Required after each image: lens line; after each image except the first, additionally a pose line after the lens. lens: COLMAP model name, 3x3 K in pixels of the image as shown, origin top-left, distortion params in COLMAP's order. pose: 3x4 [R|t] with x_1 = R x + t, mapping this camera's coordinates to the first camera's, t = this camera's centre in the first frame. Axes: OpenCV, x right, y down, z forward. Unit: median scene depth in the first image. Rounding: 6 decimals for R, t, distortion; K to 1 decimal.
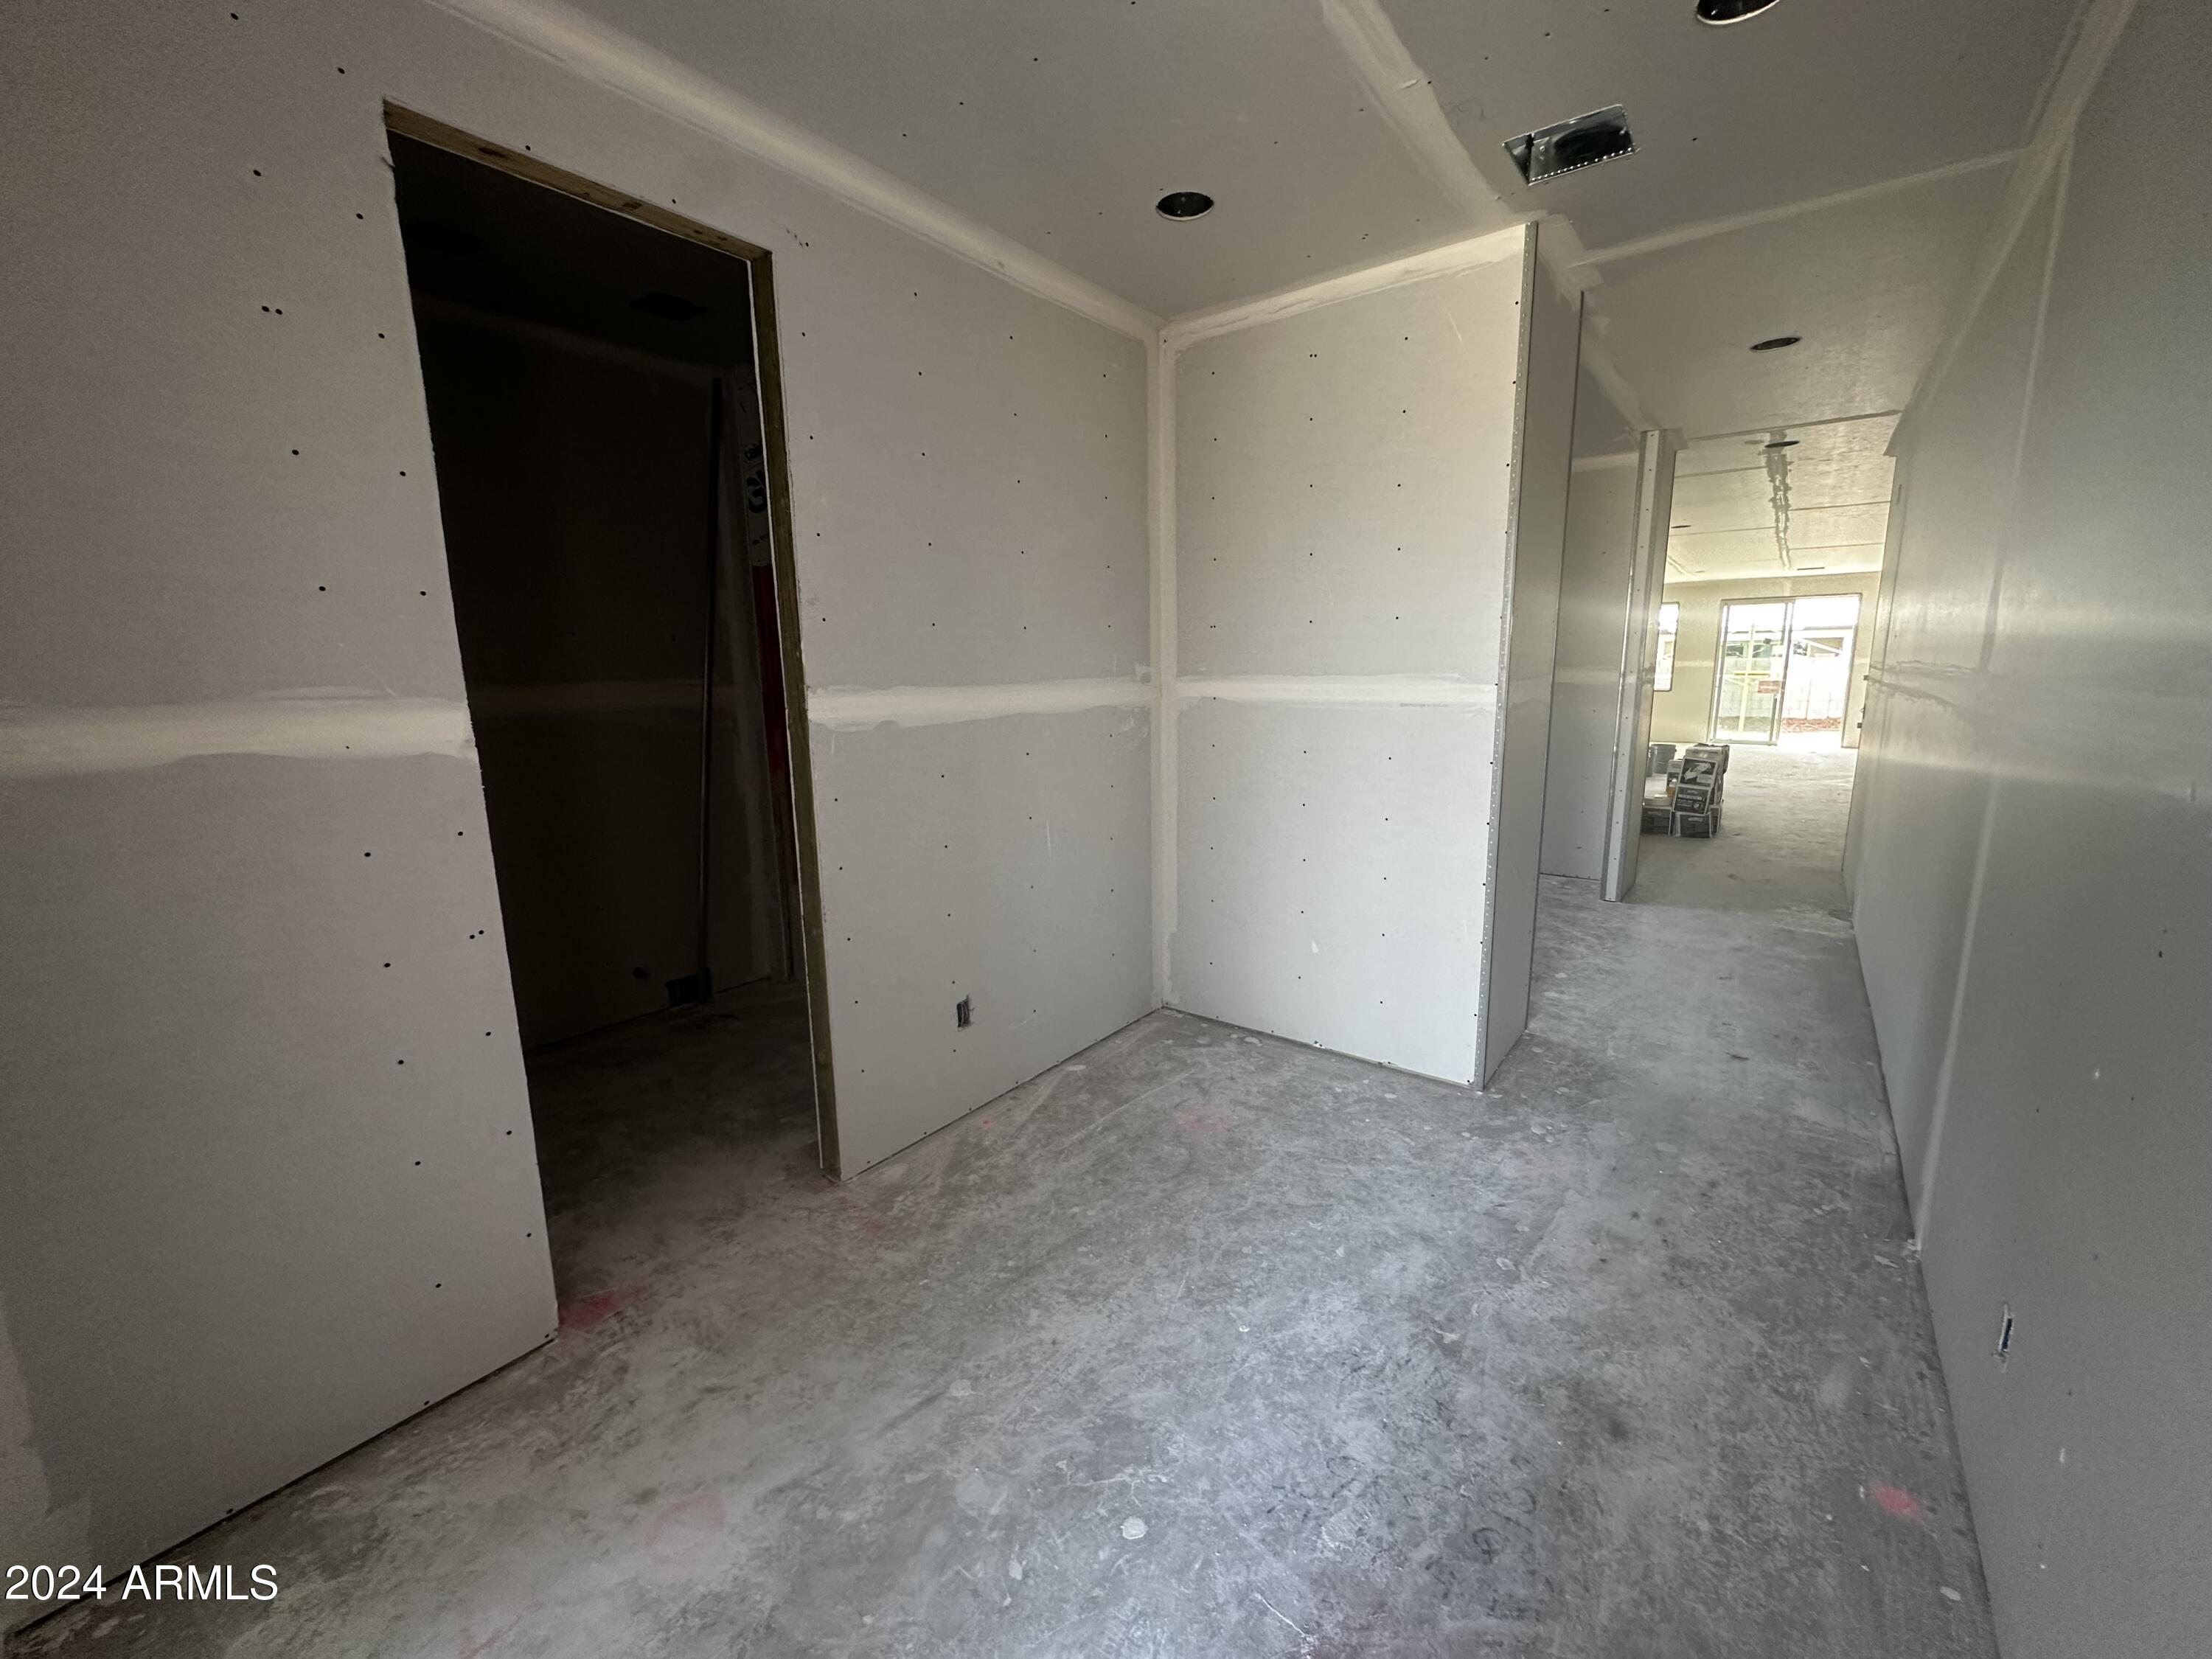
lens RADIAL K [[882.7, 0, 1111.0], [0, 882.7, 831.5], [0, 0, 1]] dist [0.000248, -0.000149]
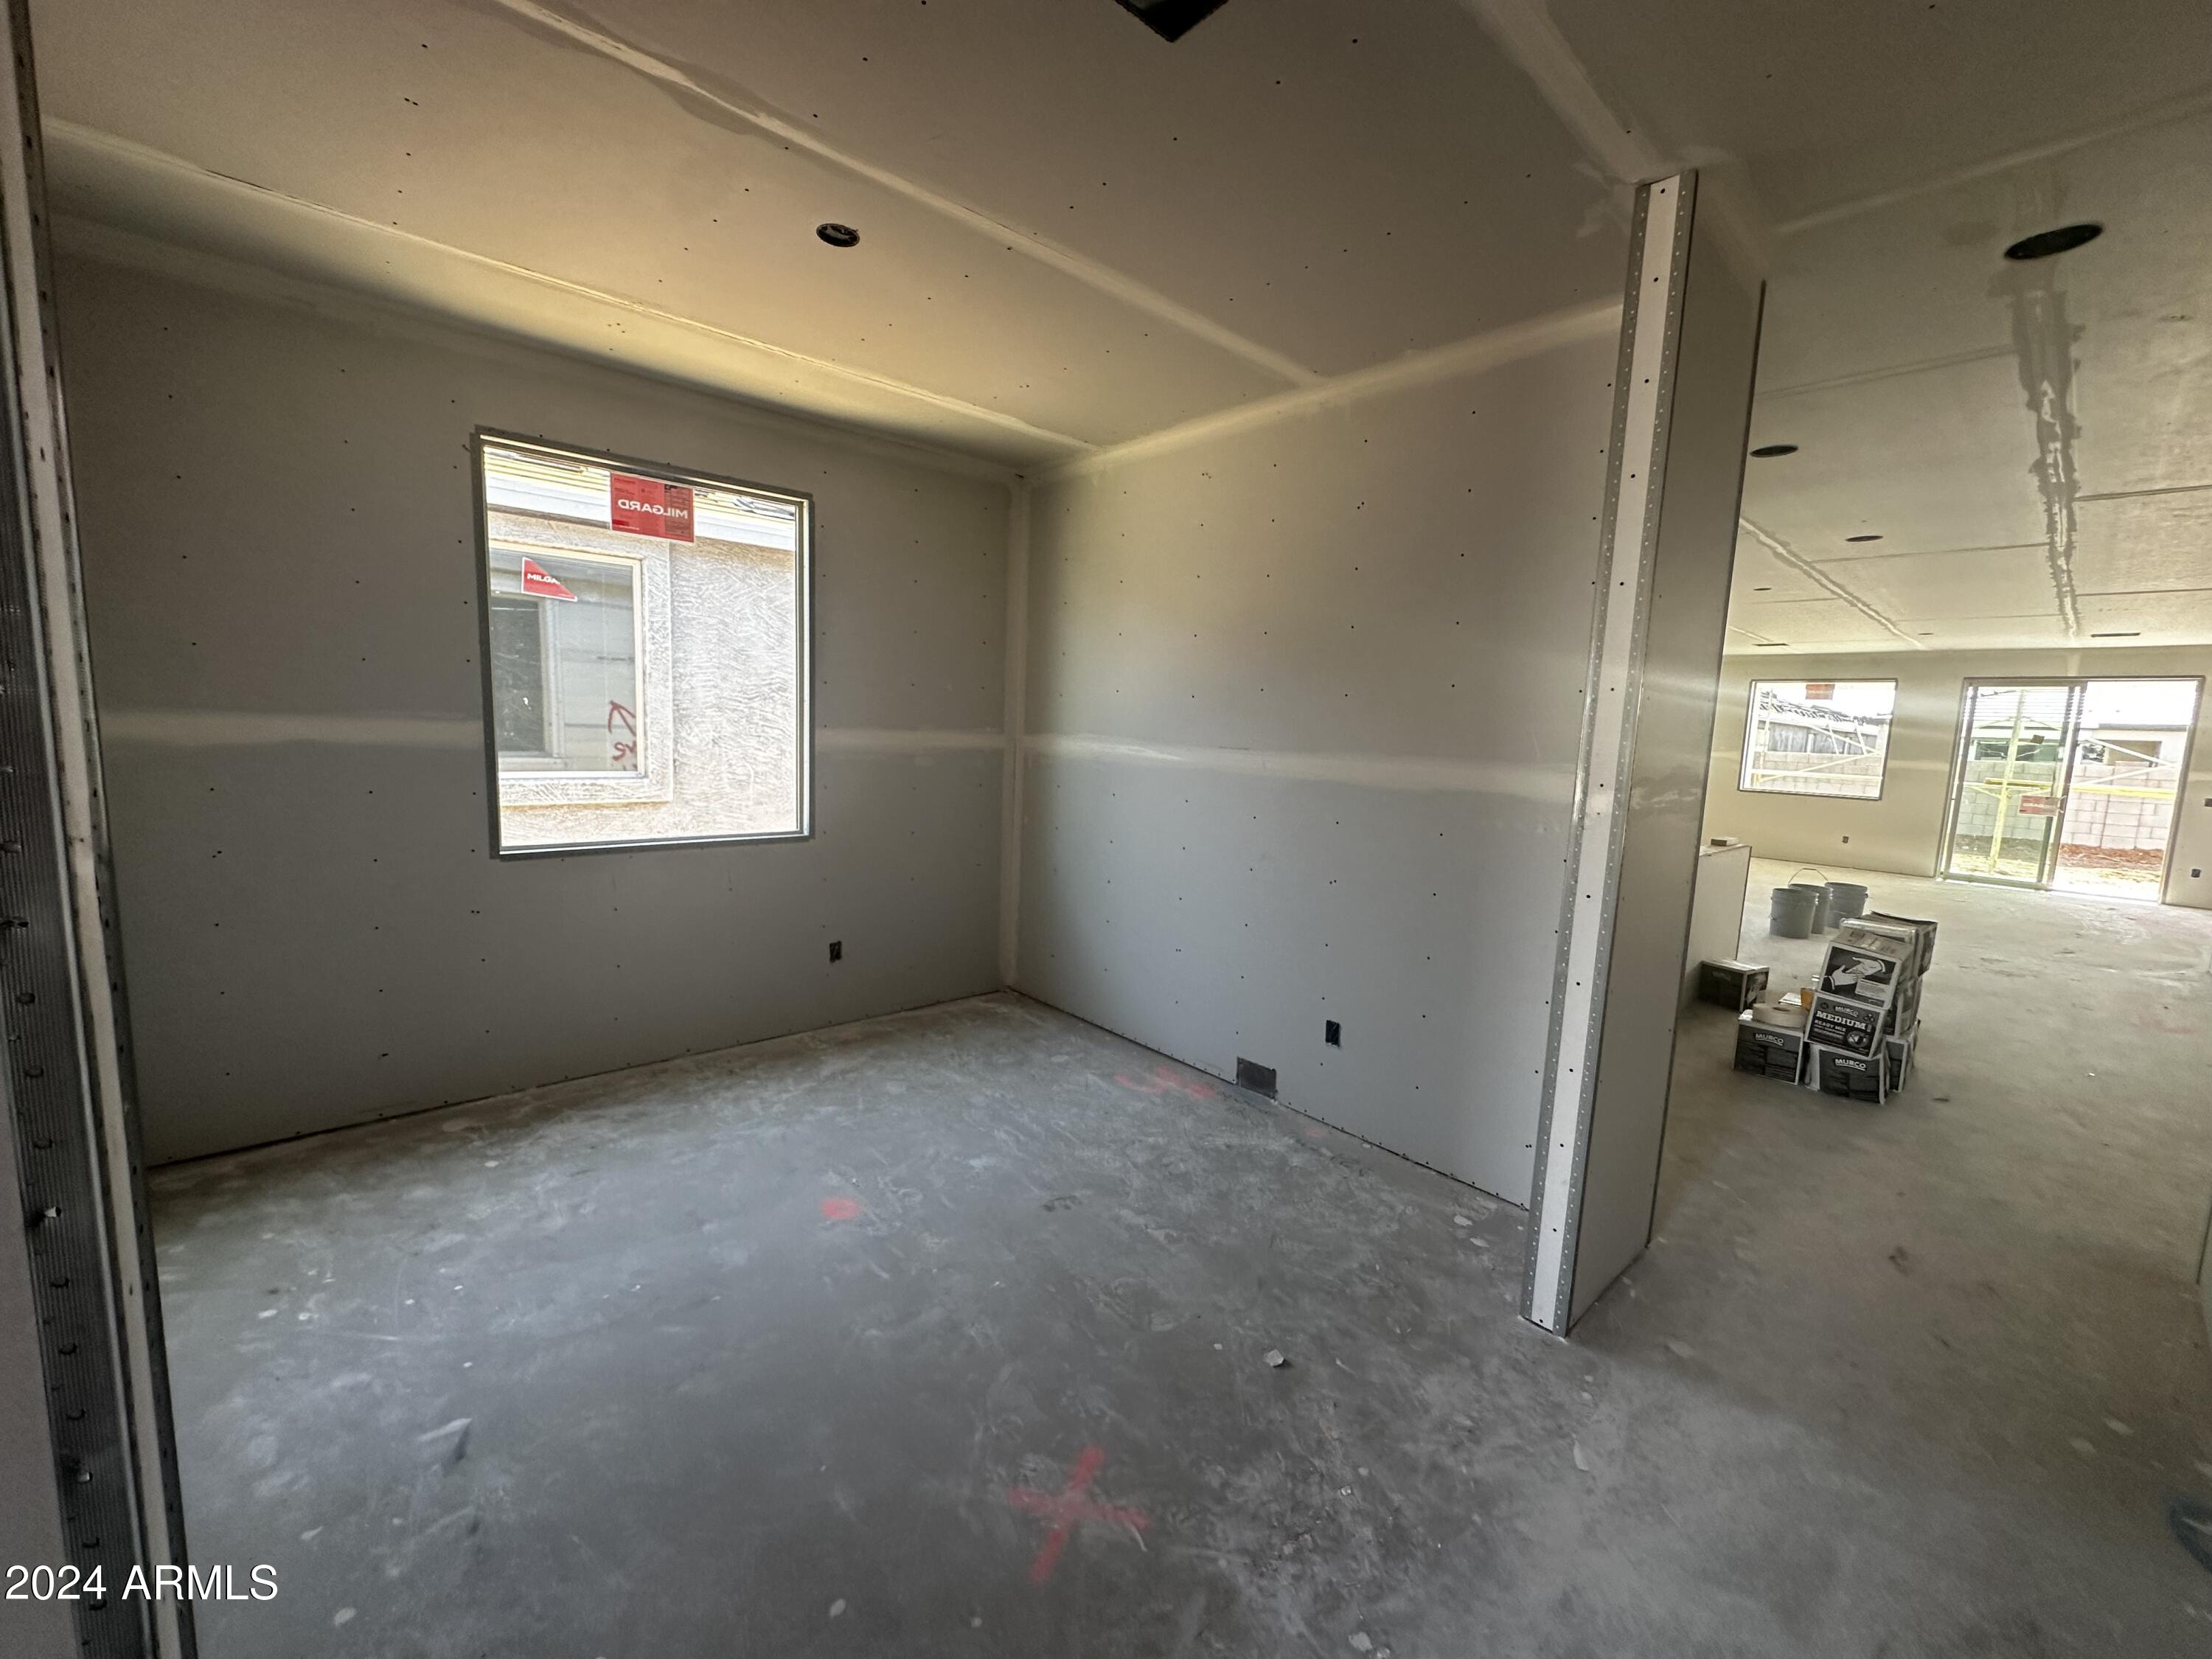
lens RADIAL K [[882.7, 0, 1105.2], [0, 882.7, 825.3], [0, 0, 1]] dist [0.000248, -0.000149]
pose [[0.980941, 0.078544, -0.177721, 0.311040], [-0.090379, 0.994128, -0.059499, -0.083763], [0.172005, 0.074427, 0.982281, 0.399808]]
